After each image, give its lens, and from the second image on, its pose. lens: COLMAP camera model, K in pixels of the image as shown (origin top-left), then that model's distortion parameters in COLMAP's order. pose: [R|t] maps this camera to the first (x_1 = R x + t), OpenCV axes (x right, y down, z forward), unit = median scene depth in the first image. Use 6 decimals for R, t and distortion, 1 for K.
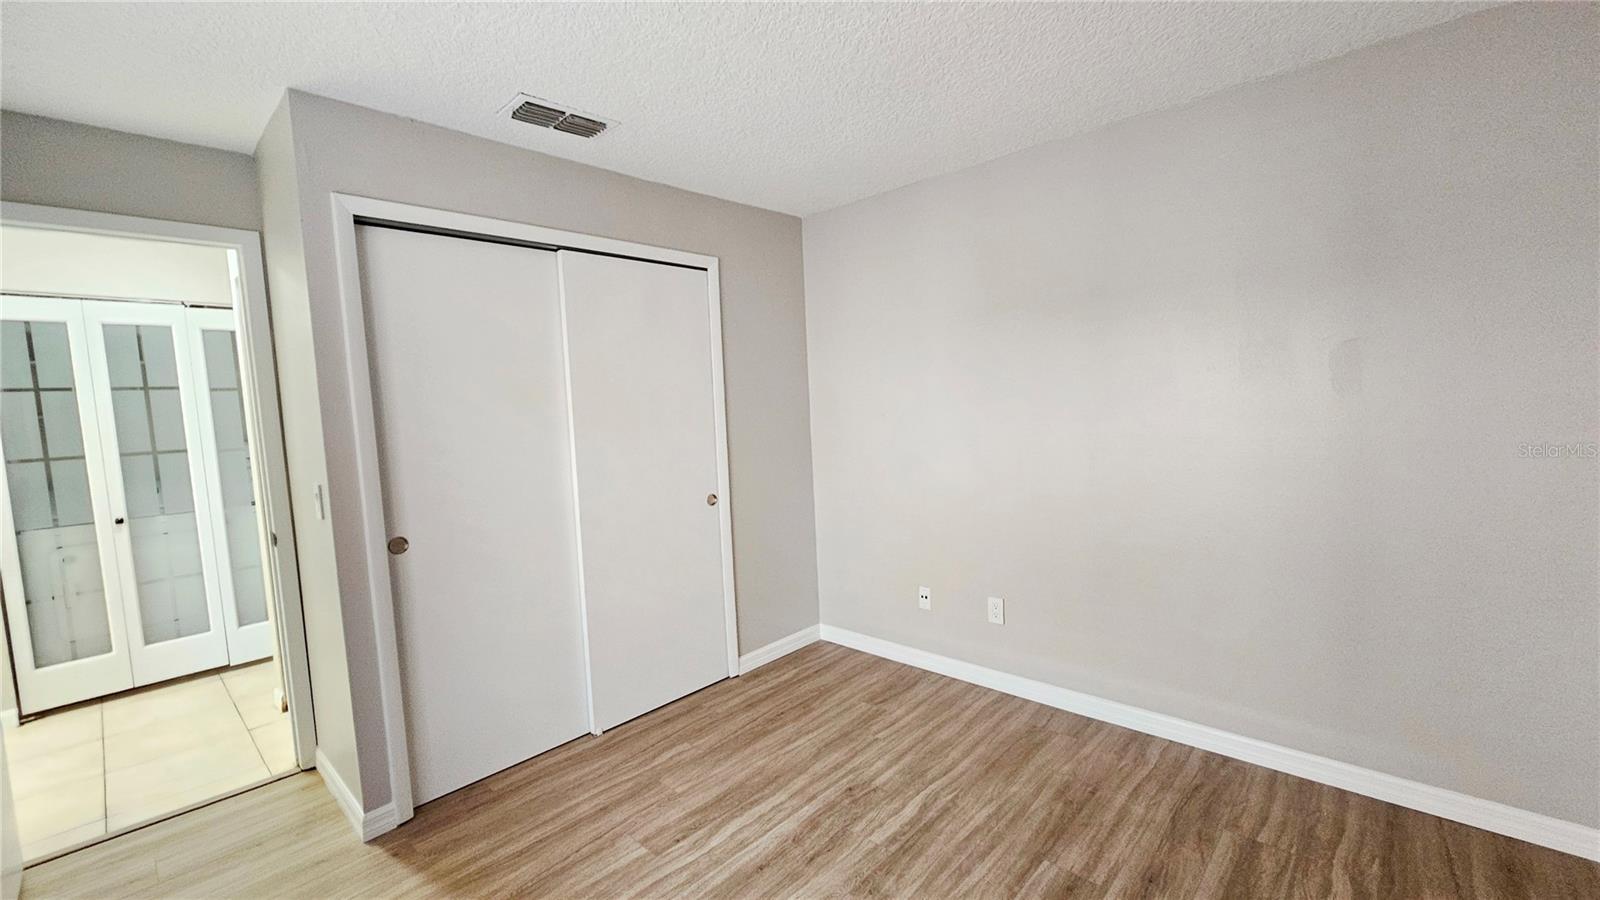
lens RADIAL K [[654.3, 0, 798.9], [0, 654.3, 457.1], [0, 0, 1]] dist [0.000719, -0.000038]
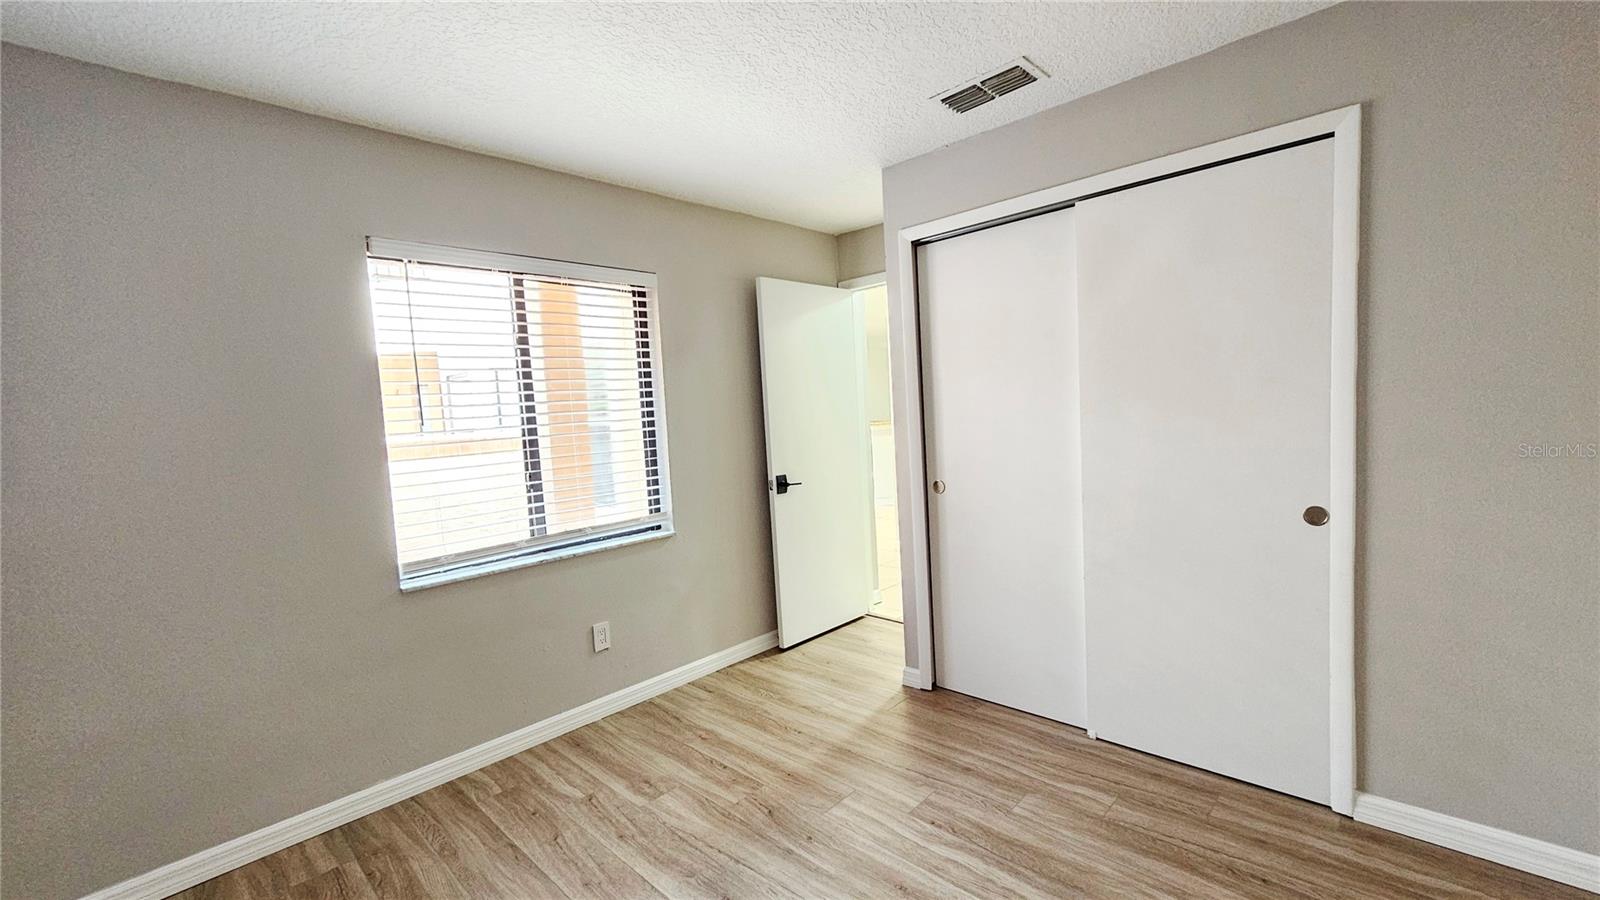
lens RADIAL K [[654.3, 0, 798.9], [0, 654.3, 457.1], [0, 0, 1]] dist [0.000719, -0.000038]
pose [[-0.003511, 0.119762, -0.992796, 0.496588], [-0.026248, 0.992449, 0.119813, -0.053474], [0.999649, 0.026479, -0.000341, 0.527467]]
